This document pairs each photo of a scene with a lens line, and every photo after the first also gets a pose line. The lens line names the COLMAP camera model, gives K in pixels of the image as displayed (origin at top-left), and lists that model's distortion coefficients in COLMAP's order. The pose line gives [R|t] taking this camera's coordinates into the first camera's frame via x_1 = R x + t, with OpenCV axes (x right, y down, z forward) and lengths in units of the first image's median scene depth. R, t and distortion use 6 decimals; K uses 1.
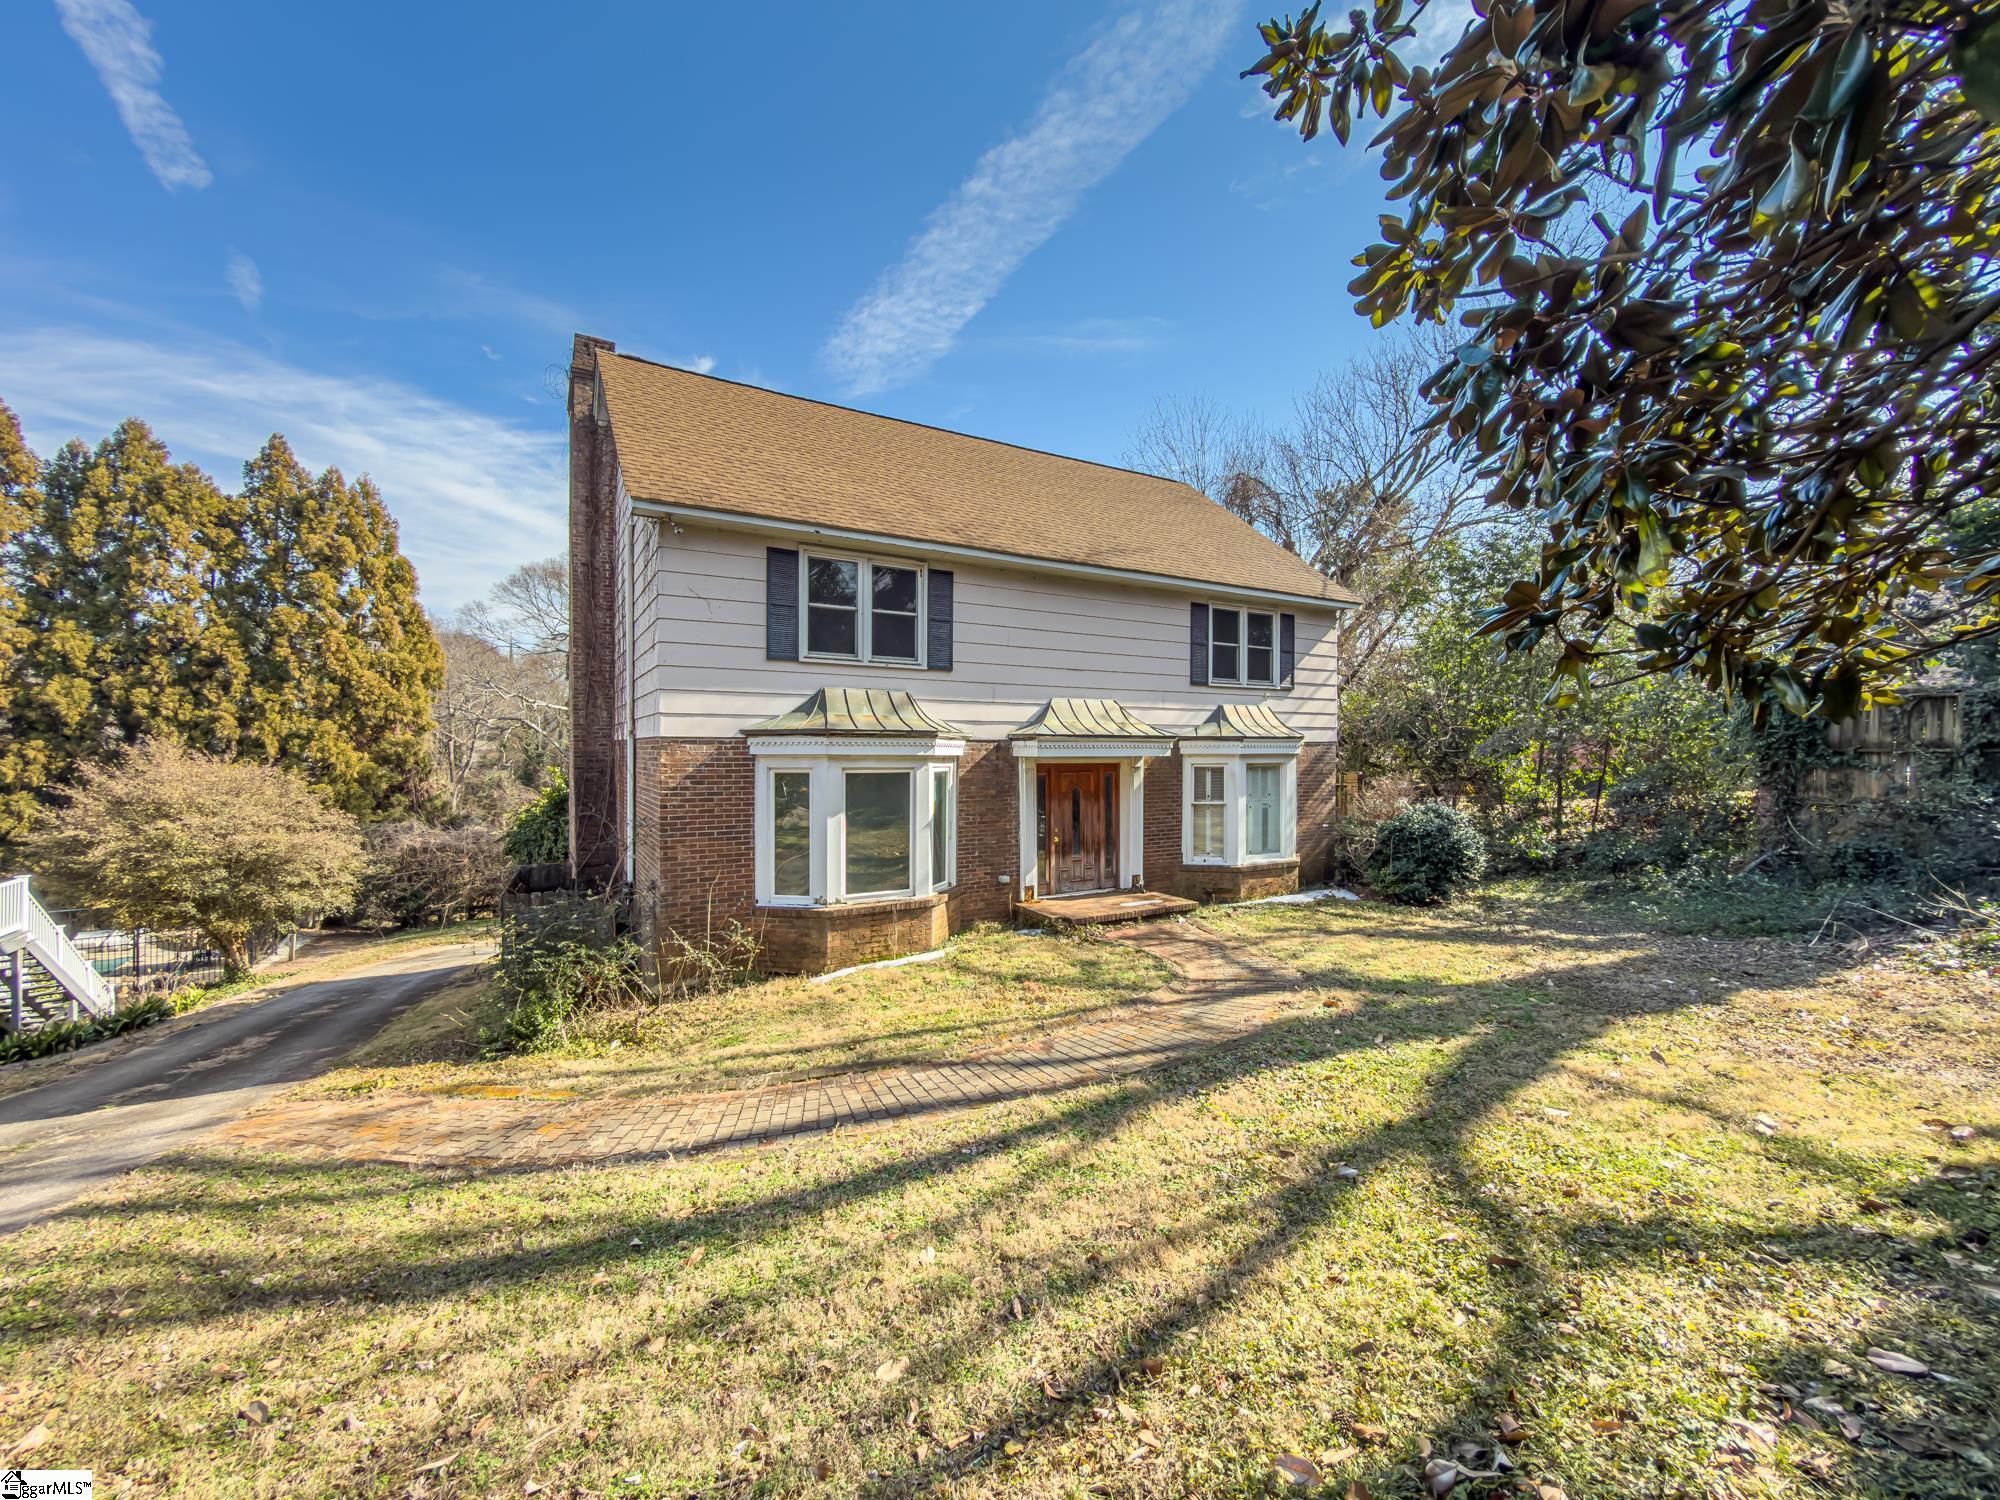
lens RADIAL K [[834.1, 0, 992.4], [0, 834.1, 747.0], [0, 0, 1]] dist [0.002792, 0.000283]
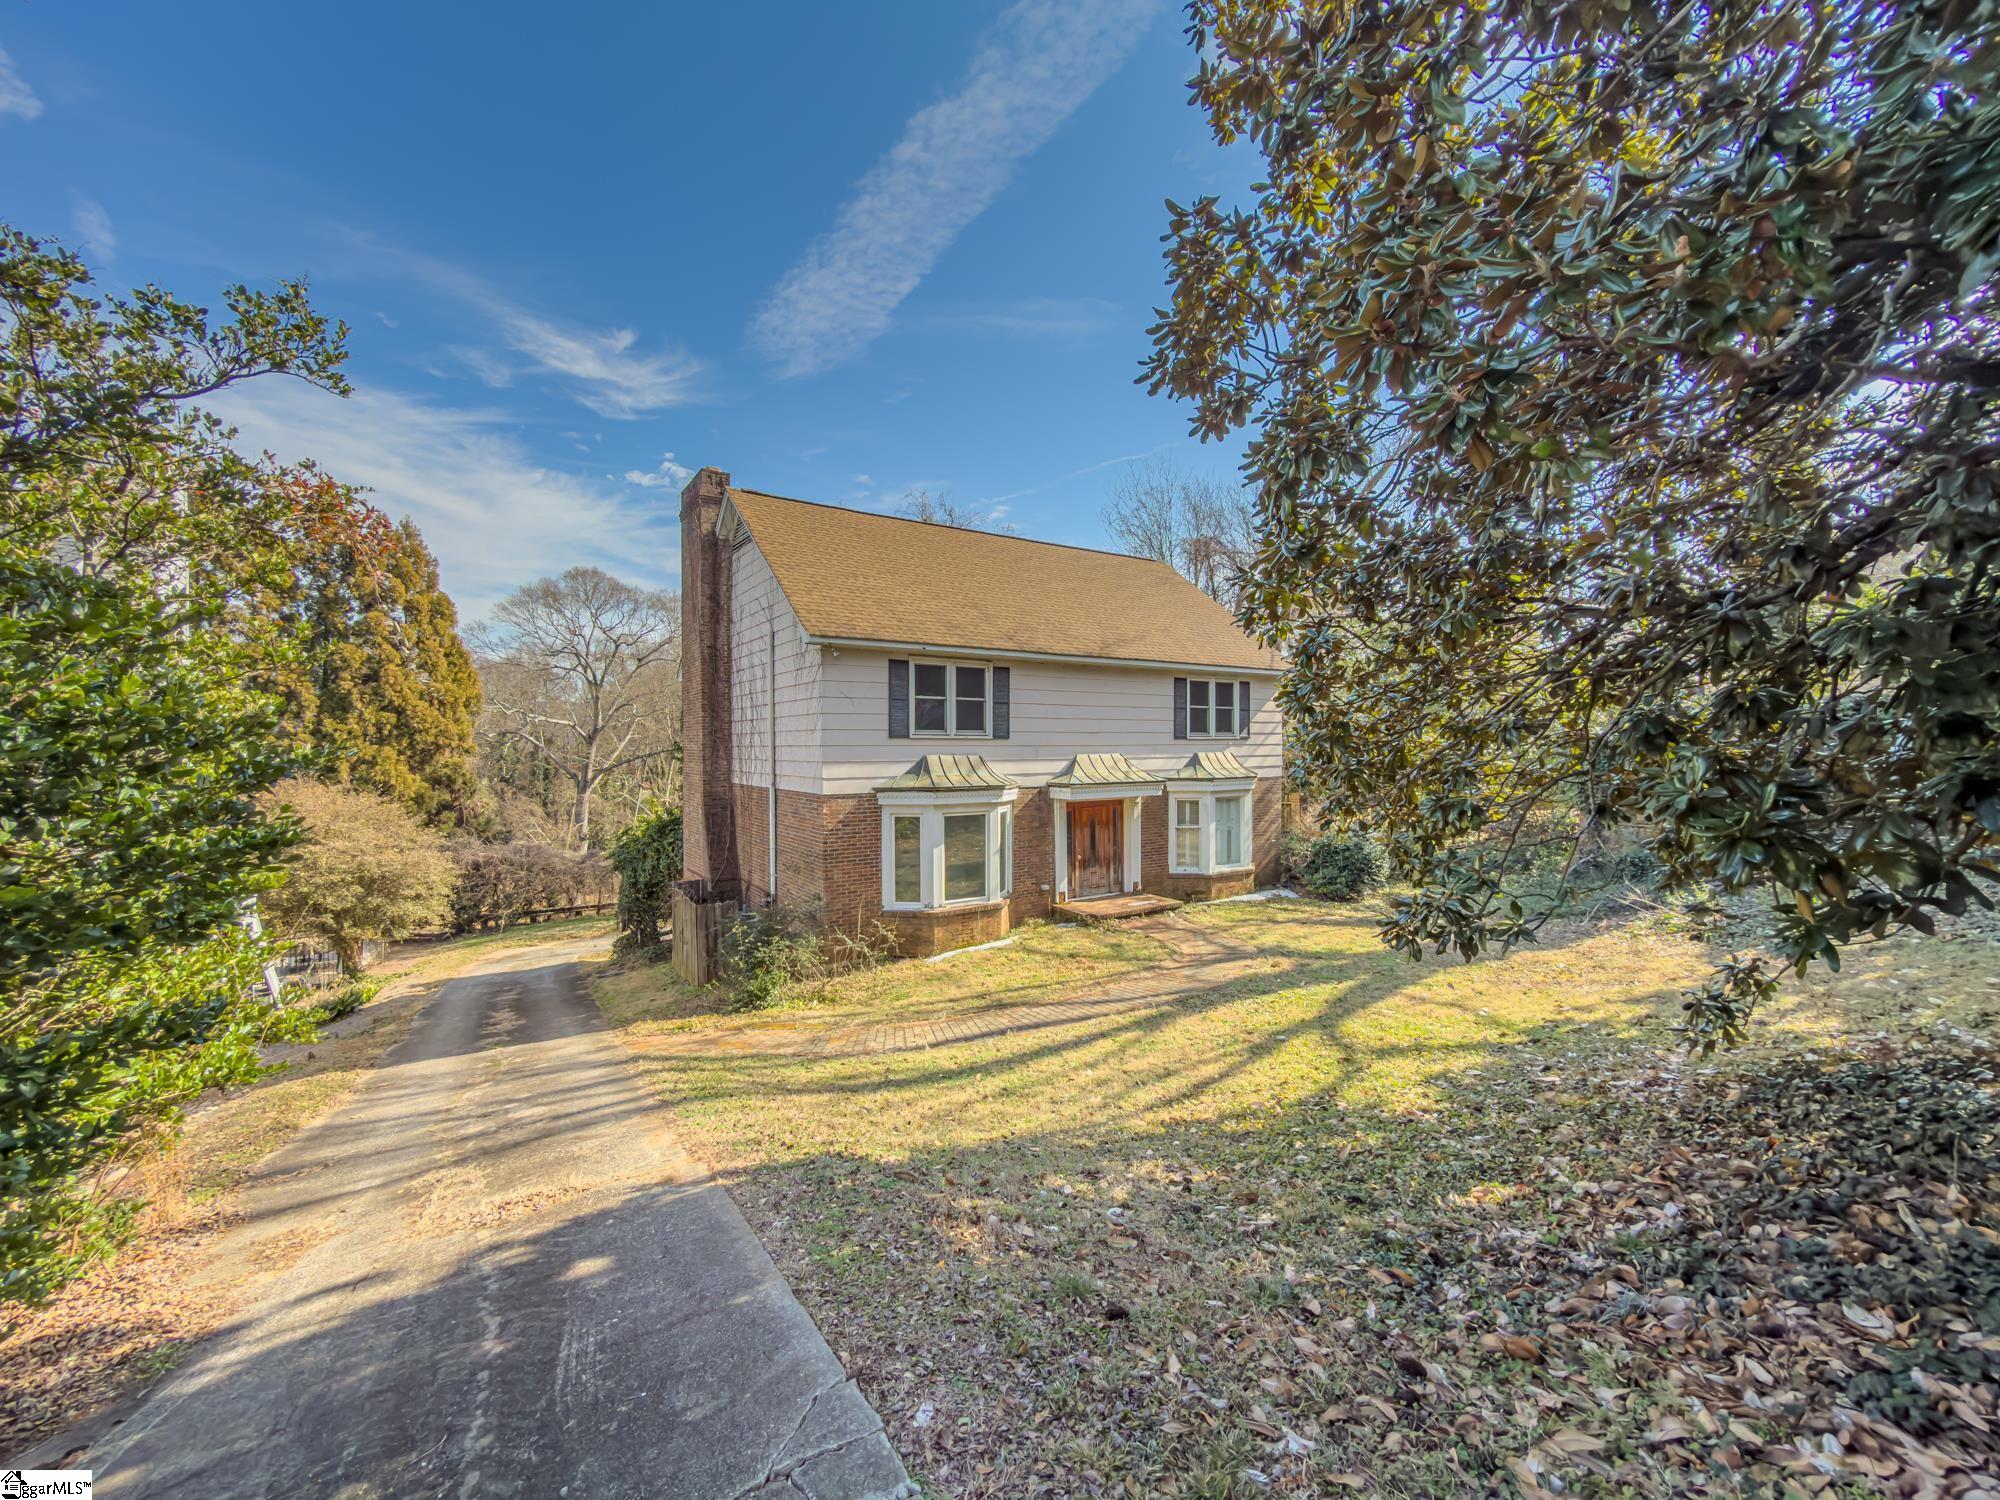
lens RADIAL K [[797.3, 0, 1004.2], [0, 797.3, 754.0], [0, 0, 1]] dist [-0.000684, 0.001635]
pose [[0.998651, -0.006480, 0.051523, -0.132298], [0.006323, 0.999975, 0.003212, -0.074005], [-0.051542, -0.002882, 0.998667, -0.346683]]
